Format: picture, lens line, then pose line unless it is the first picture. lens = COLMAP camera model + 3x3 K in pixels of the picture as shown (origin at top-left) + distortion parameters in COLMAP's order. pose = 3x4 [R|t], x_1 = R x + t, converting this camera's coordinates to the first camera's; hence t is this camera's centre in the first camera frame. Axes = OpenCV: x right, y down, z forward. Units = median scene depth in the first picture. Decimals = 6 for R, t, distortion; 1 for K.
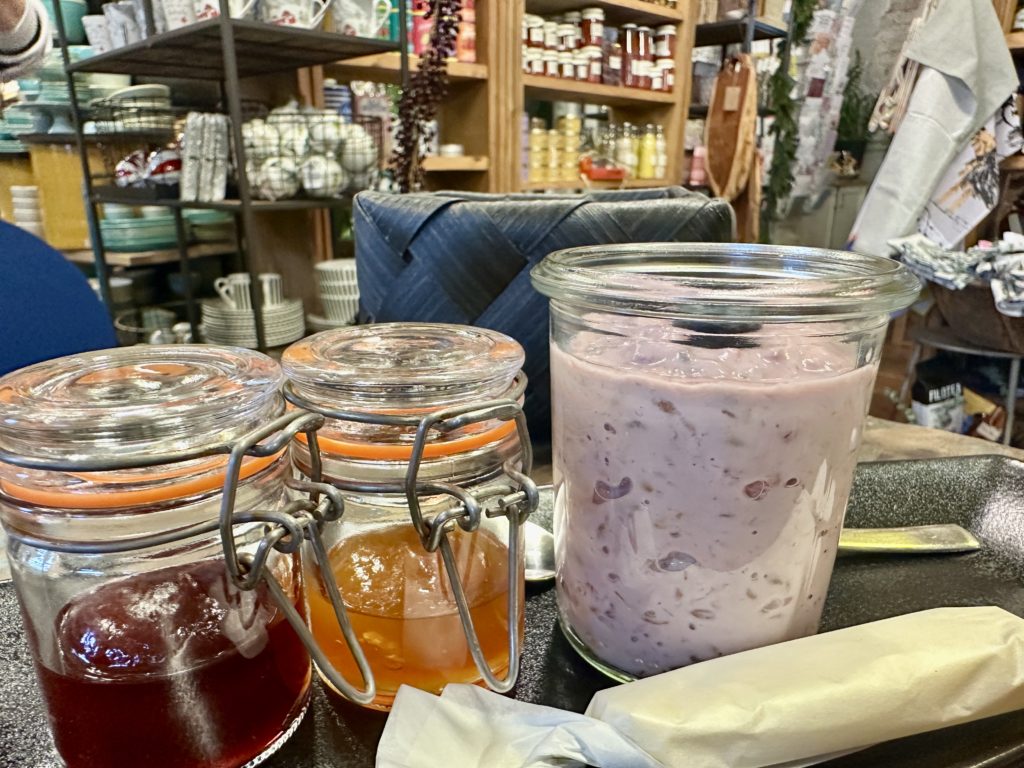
lens RADIAL K [[734.7, 0, 471.9], [0, 734.7, 419.3], [0, 0, 1]] dist [-0.010124, -0.015025]
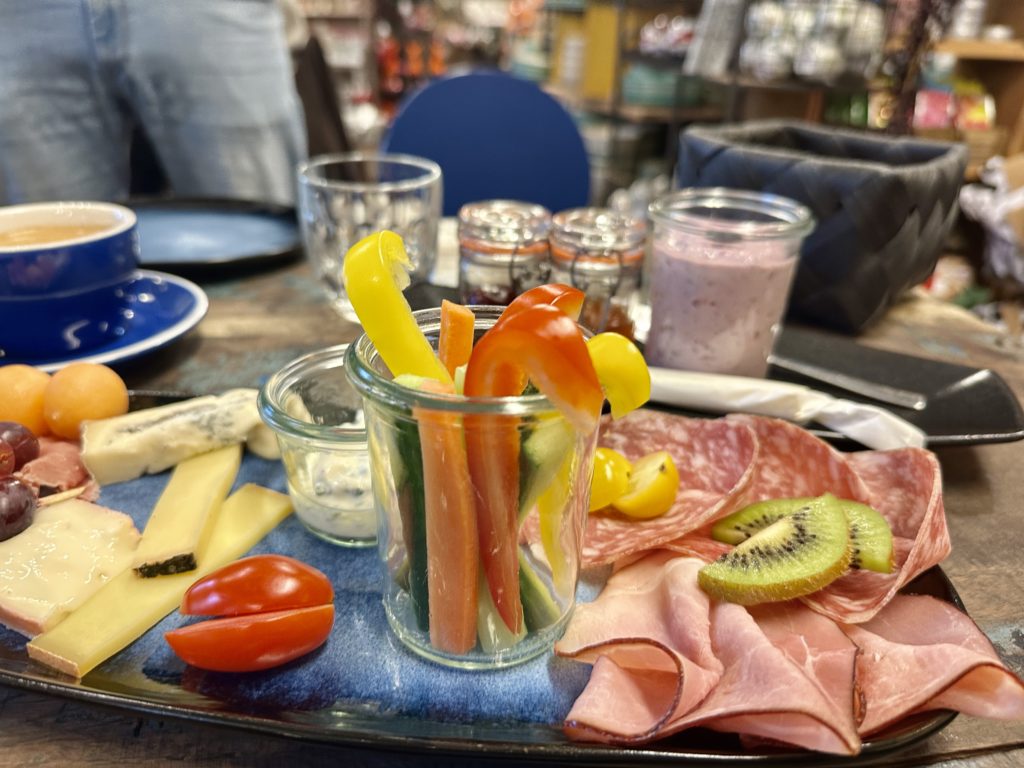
lens RADIAL K [[734.7, 0, 506.3], [0, 734.7, 384.8], [0, 0, 1]] dist [-0.010124, -0.015025]
pose [[0.808312, 0.296519, -0.508634, 0.076211], [-0.226969, 0.954077, 0.195504, 0.001066], [0.543247, -0.042584, 0.838493, -0.091445]]
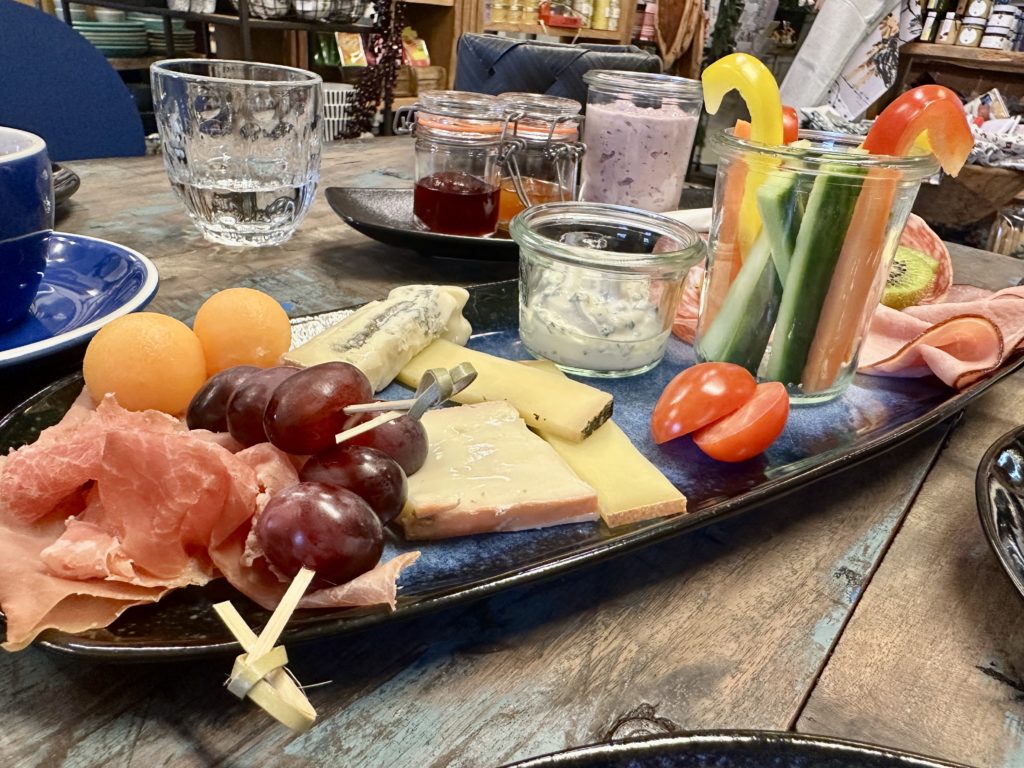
lens RADIAL K [[734.7, 0, 490.2], [0, 734.7, 370.0], [0, 0, 1]] dist [-0.010124, -0.015025]
pose [[0.991390, 0.043424, 0.123534, -0.041391], [-0.059825, 0.989401, 0.132316, 0.039525], [-0.116479, -0.138567, 0.983479, -0.130987]]
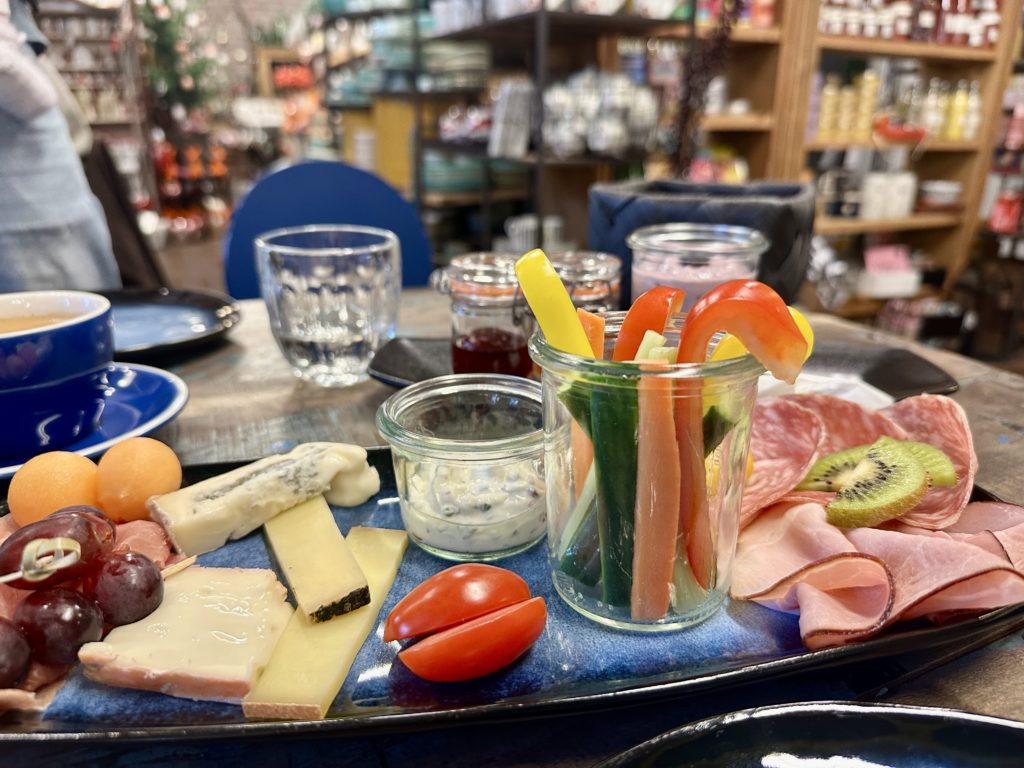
lens RADIAL K [[734.7, 0, 495.1], [0, 734.7, 369.3], [0, 0, 1]] dist [-0.010124, -0.015025]
pose [[0.938644, 0.120500, -0.323153, 0.039418], [-0.118729, 0.992605, 0.025265, 0.020051], [0.323808, 0.014652, 0.946009, -0.123691]]
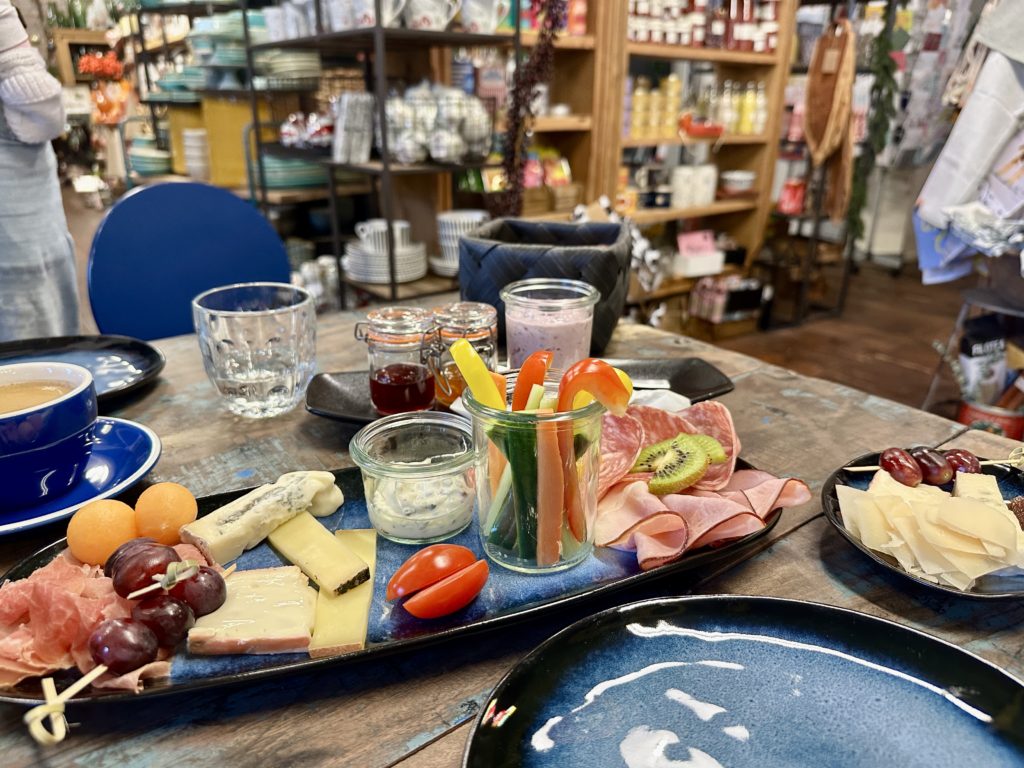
lens RADIAL K [[734.7, 0, 490.1], [0, 734.7, 370.0], [0, 0, 1]] dist [-0.010124, -0.015025]
pose [[0.990716, 0.057860, -0.123024, 0.035337], [-0.054684, 0.998081, 0.029045, 0.006338], [0.124469, -0.022048, 0.991979, -0.185877]]
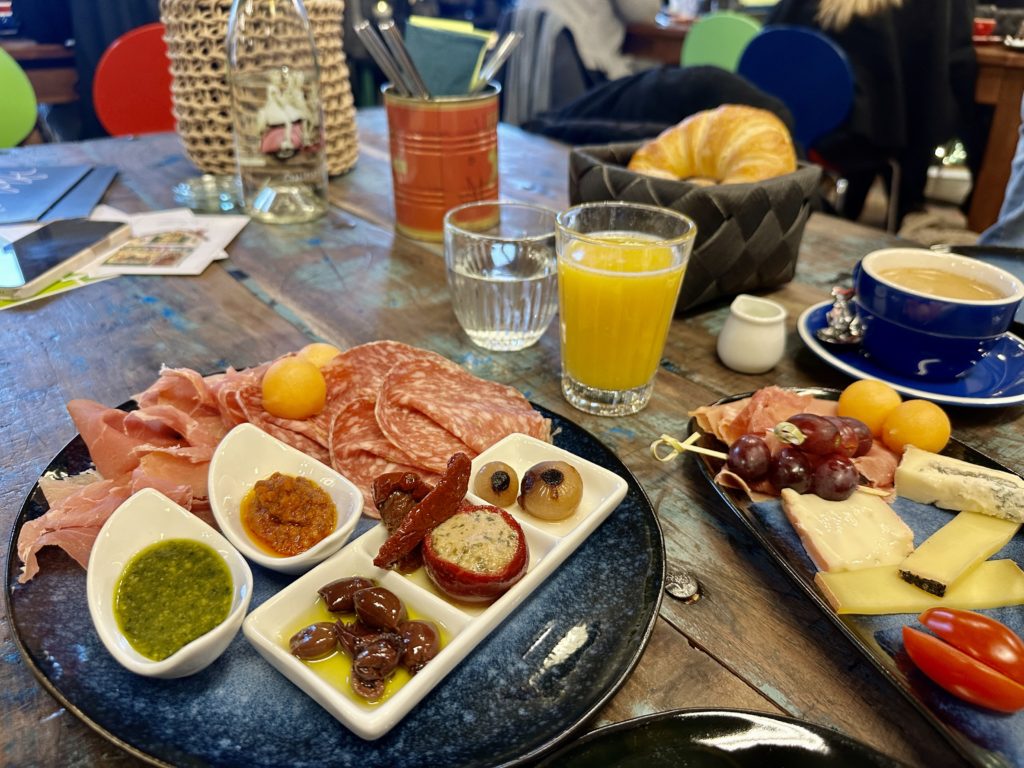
lens RADIAL K [[734.7, 0, 520.3], [0, 734.7, 387.3], [0, 0, 1]] dist [-0.010124, -0.015025]
pose [[-0.116308, 0.497000, -0.859921, 0.103387], [-0.319089, 0.801201, 0.506220, -0.019851], [0.940561, 0.333268, 0.065401, -0.127028]]
